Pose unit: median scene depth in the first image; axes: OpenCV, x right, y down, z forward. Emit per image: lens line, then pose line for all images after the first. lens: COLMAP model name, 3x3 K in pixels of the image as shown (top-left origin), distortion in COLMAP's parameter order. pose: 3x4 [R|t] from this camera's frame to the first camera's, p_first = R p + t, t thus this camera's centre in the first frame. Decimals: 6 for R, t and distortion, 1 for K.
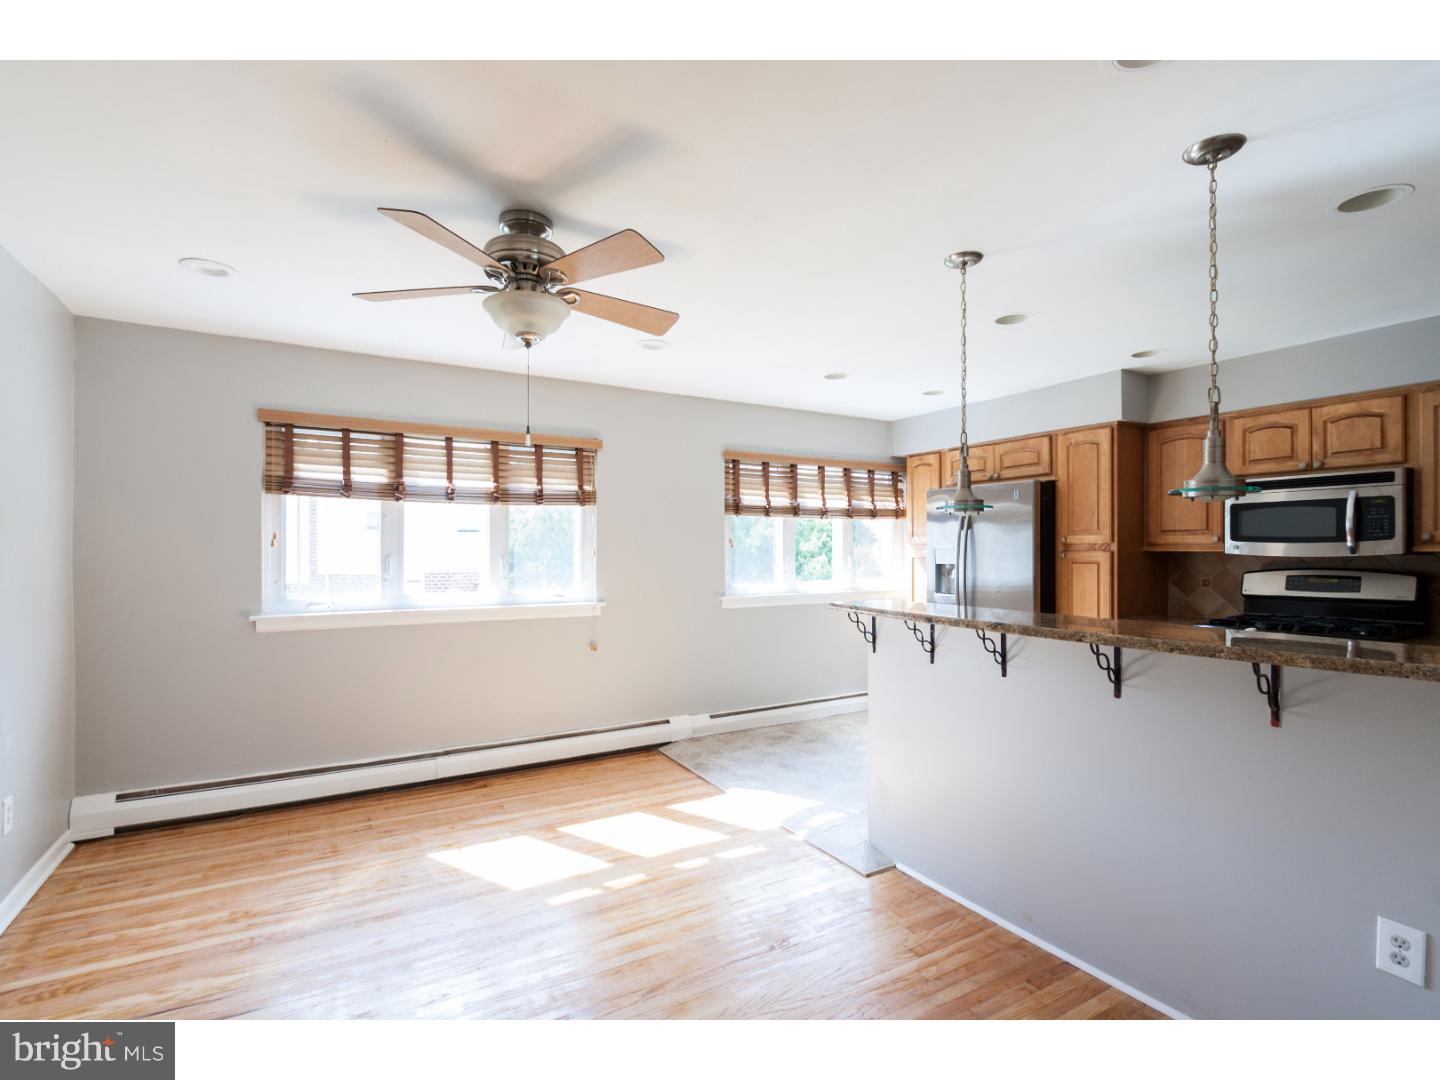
lens RADIAL K [[686.0, 0, 707.7], [0, 686.0, 549.0], [0, 0, 1]] dist [0.002668, -0.000917]
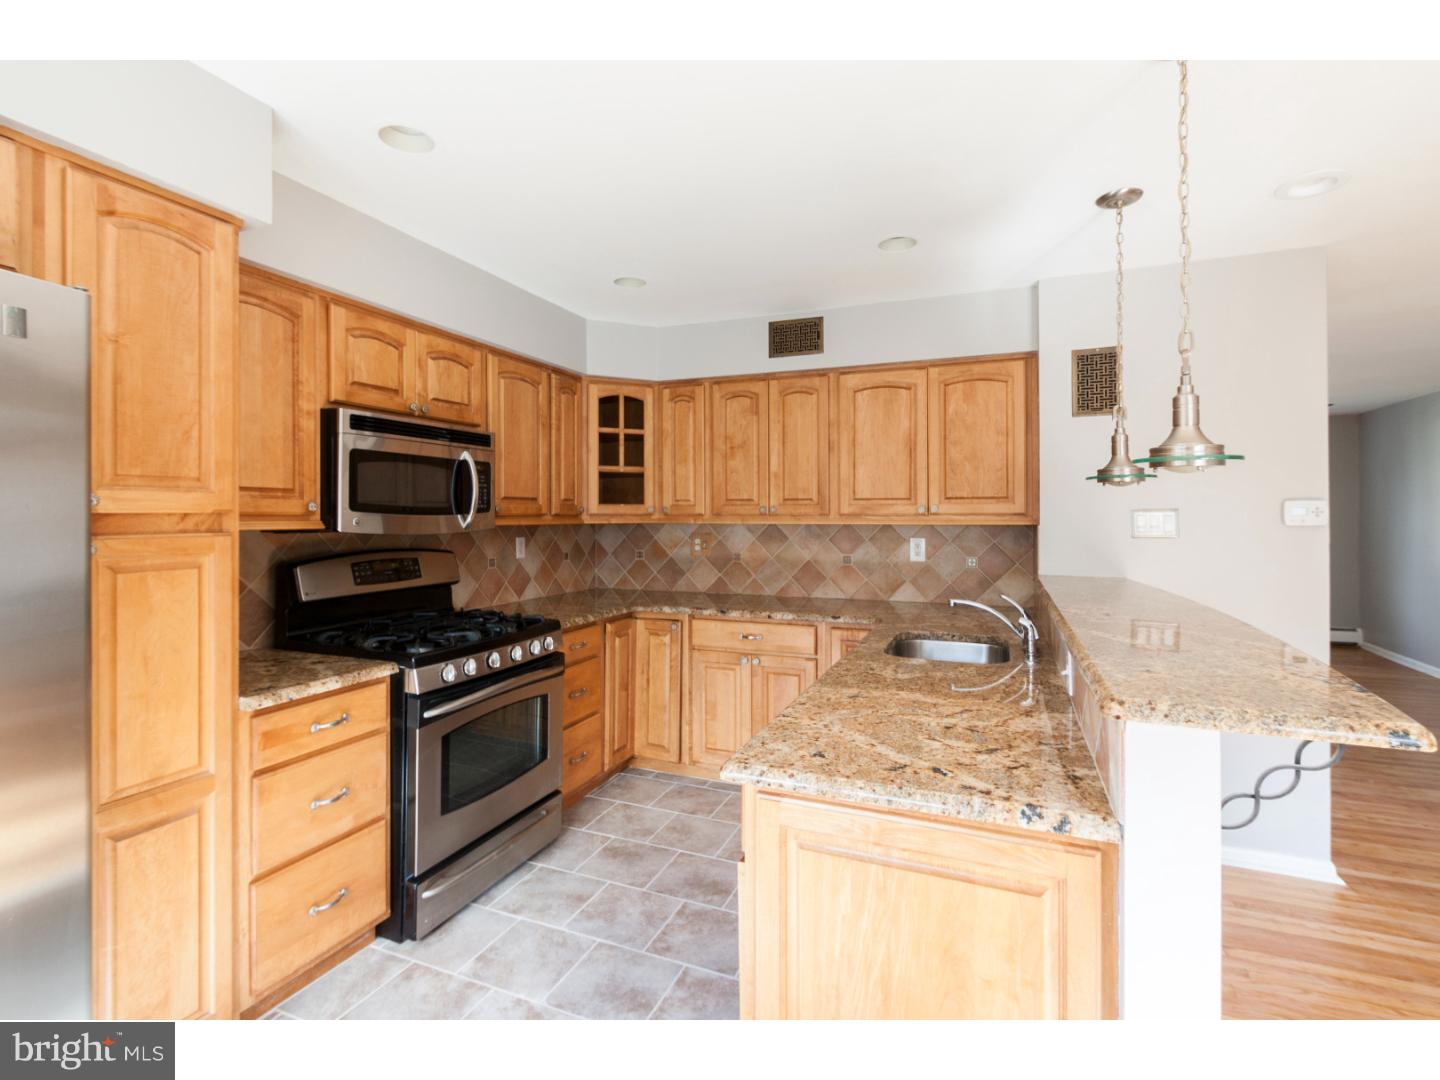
lens RADIAL K [[686.0, 0, 719.5], [0, 686.0, 513.7], [0, 0, 1]] dist [0.002668, -0.000917]
pose [[-0.613135, 0.002712, 0.789974, 0.090947], [0.001678, 0.999996, -0.002130, -0.006964], [-0.789977, 0.000019, -0.613137, 1.020016]]
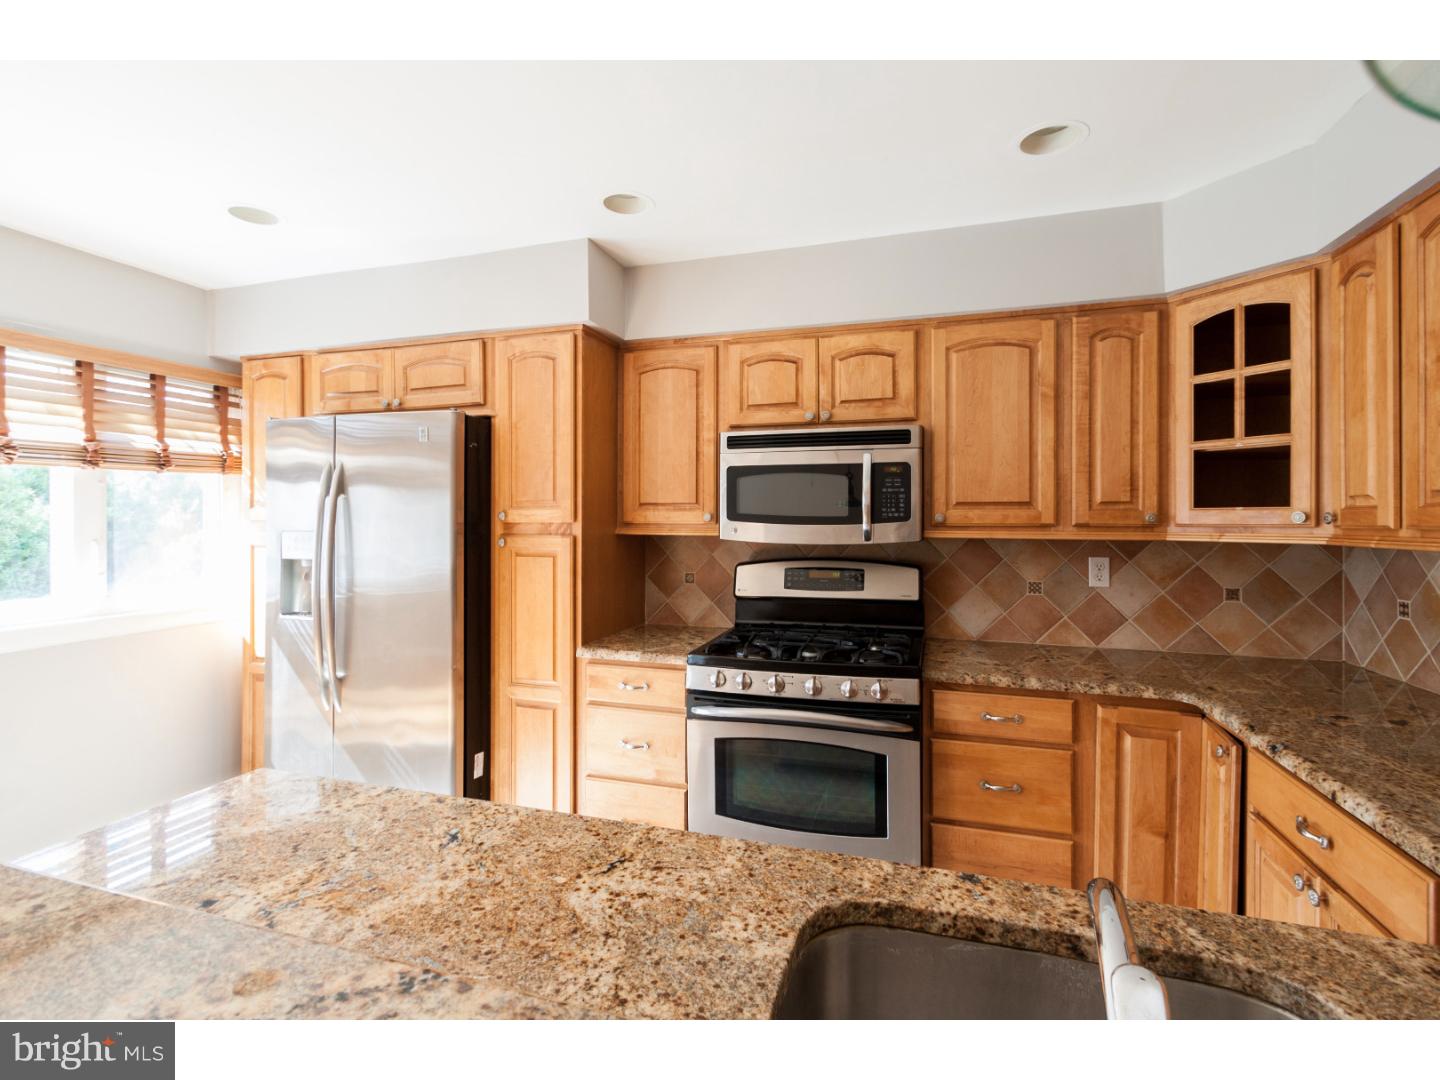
lens RADIAL K [[686.0, 0, 719.4], [0, 686.0, 521.4], [0, 0, 1]] dist [0.002668, -0.000917]
pose [[0.737513, 0.001377, 0.675332, 0.271283], [-0.002873, 0.999995, 0.001098, -0.010803], [-0.675327, -0.002750, 0.737513, 0.461714]]
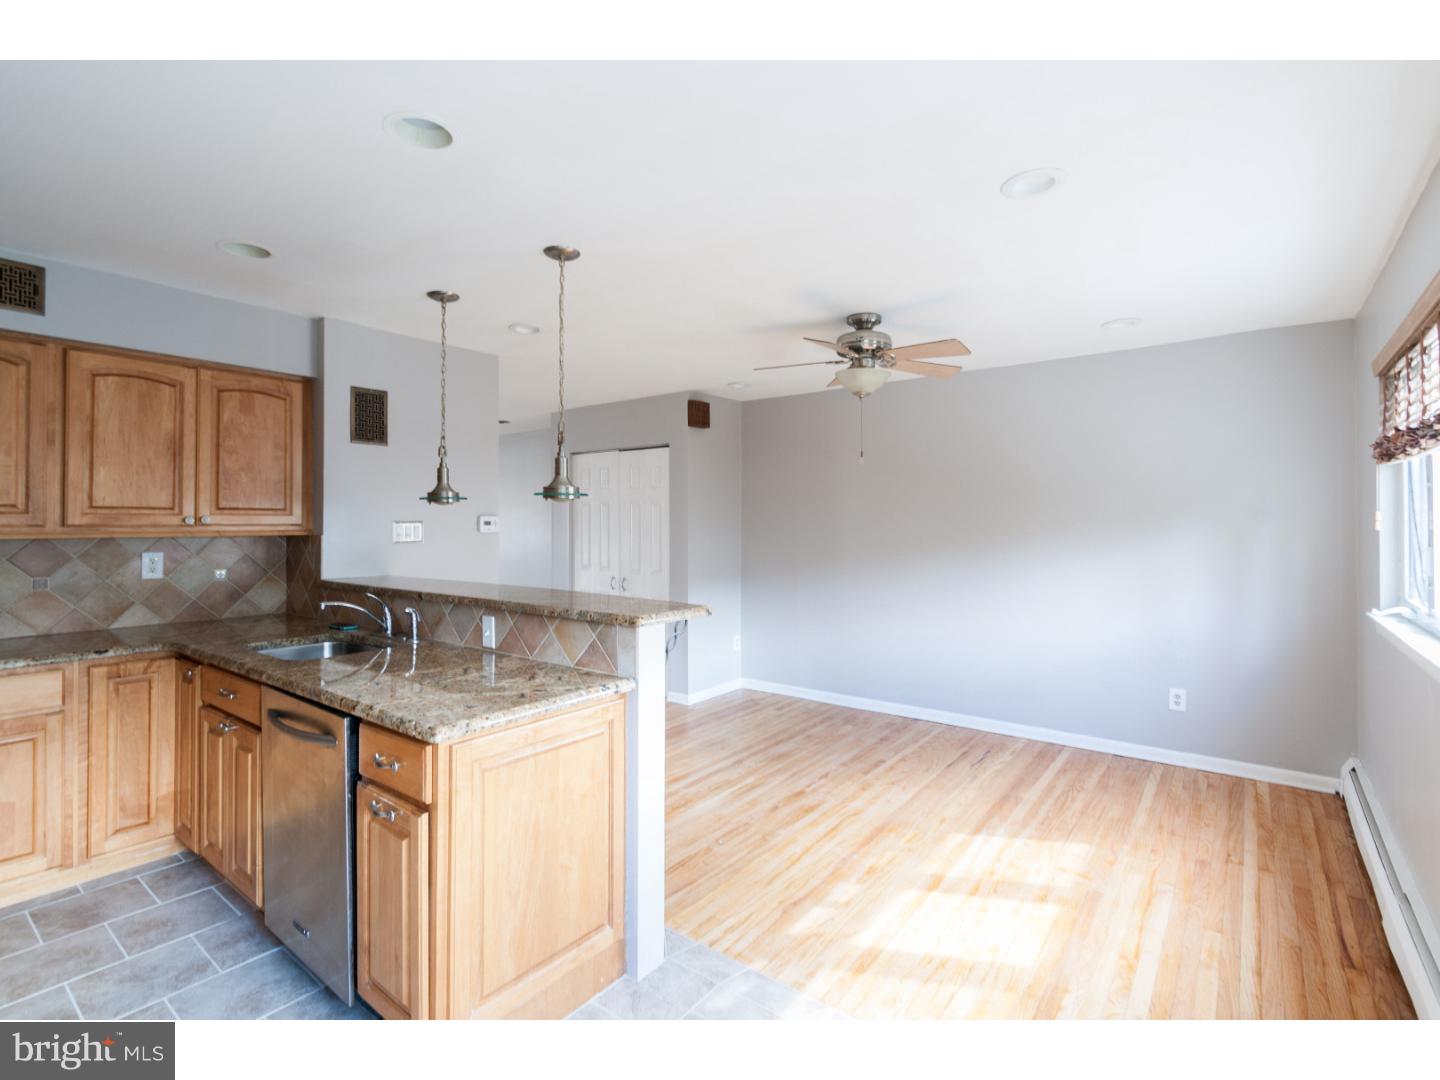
lens RADIAL K [[686.0, 0, 719.2], [0, 686.0, 515.2], [0, 0, 1]] dist [0.002668, -0.000917]
pose [[-0.922083, -0.003388, -0.386977, 0.334833], [0.001153, 0.999933, -0.011500, -0.009281], [0.386990, -0.011050, -0.922018, 1.239015]]
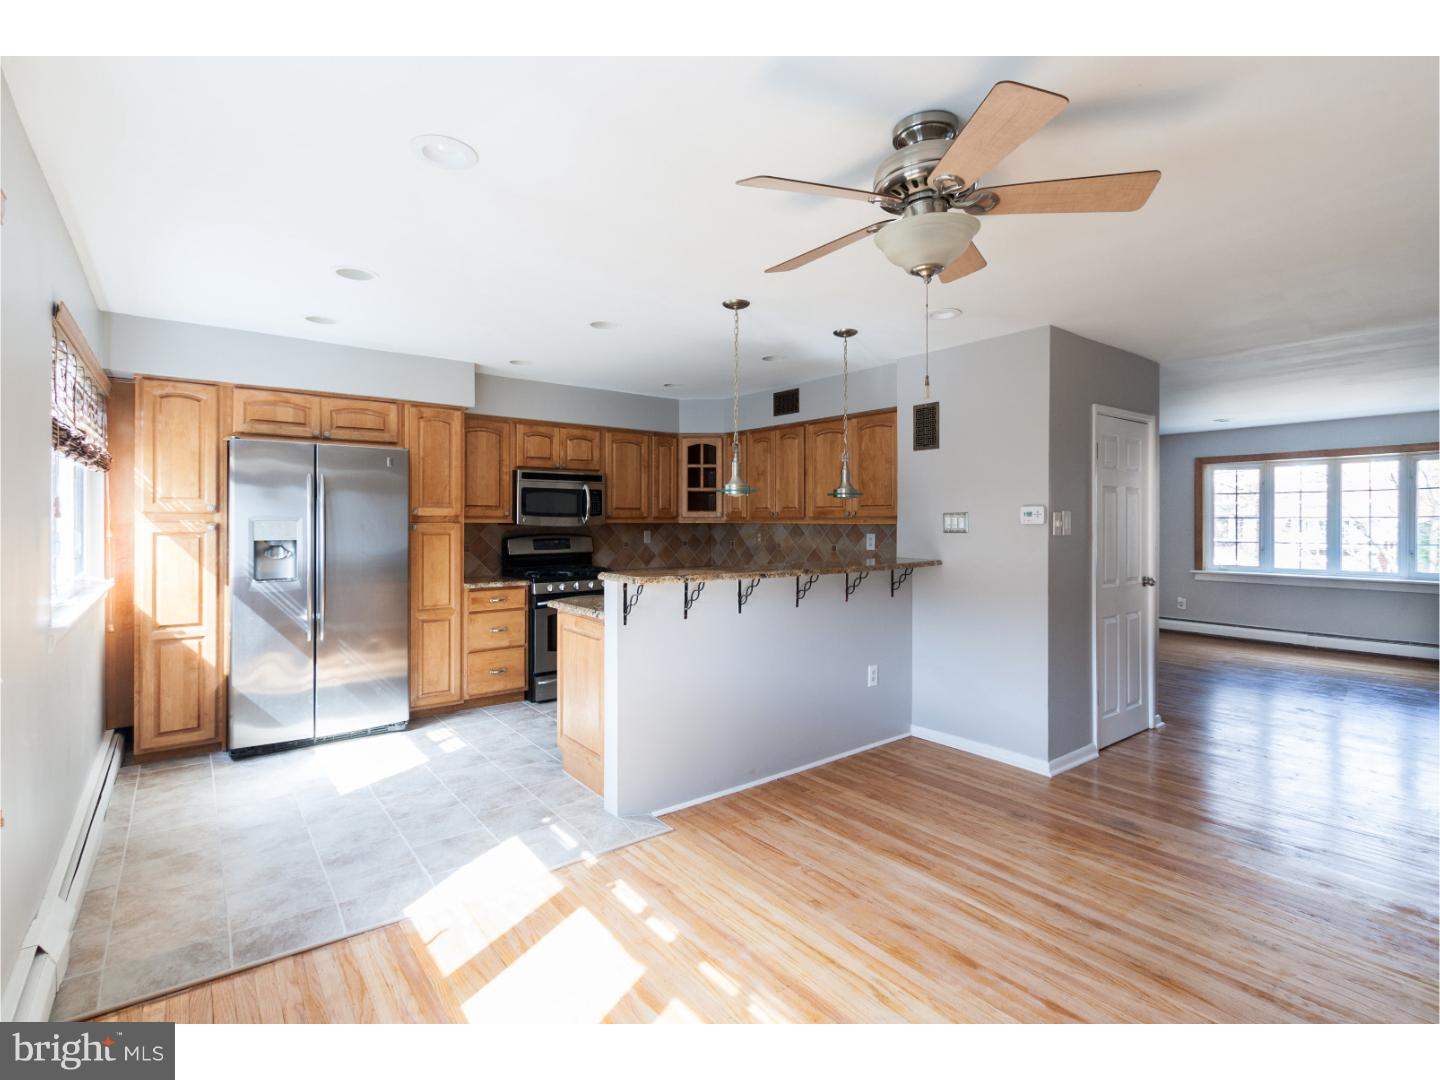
lens RADIAL K [[686.0, 0, 715.3], [0, 686.0, 523.8], [0, 0, 1]] dist [0.002668, -0.000917]
pose [[-0.137500, -0.003930, 0.990494, -0.566774], [-0.000987, 0.999992, 0.003831, -0.000091], [-0.990501, -0.000451, -0.137503, 0.743999]]
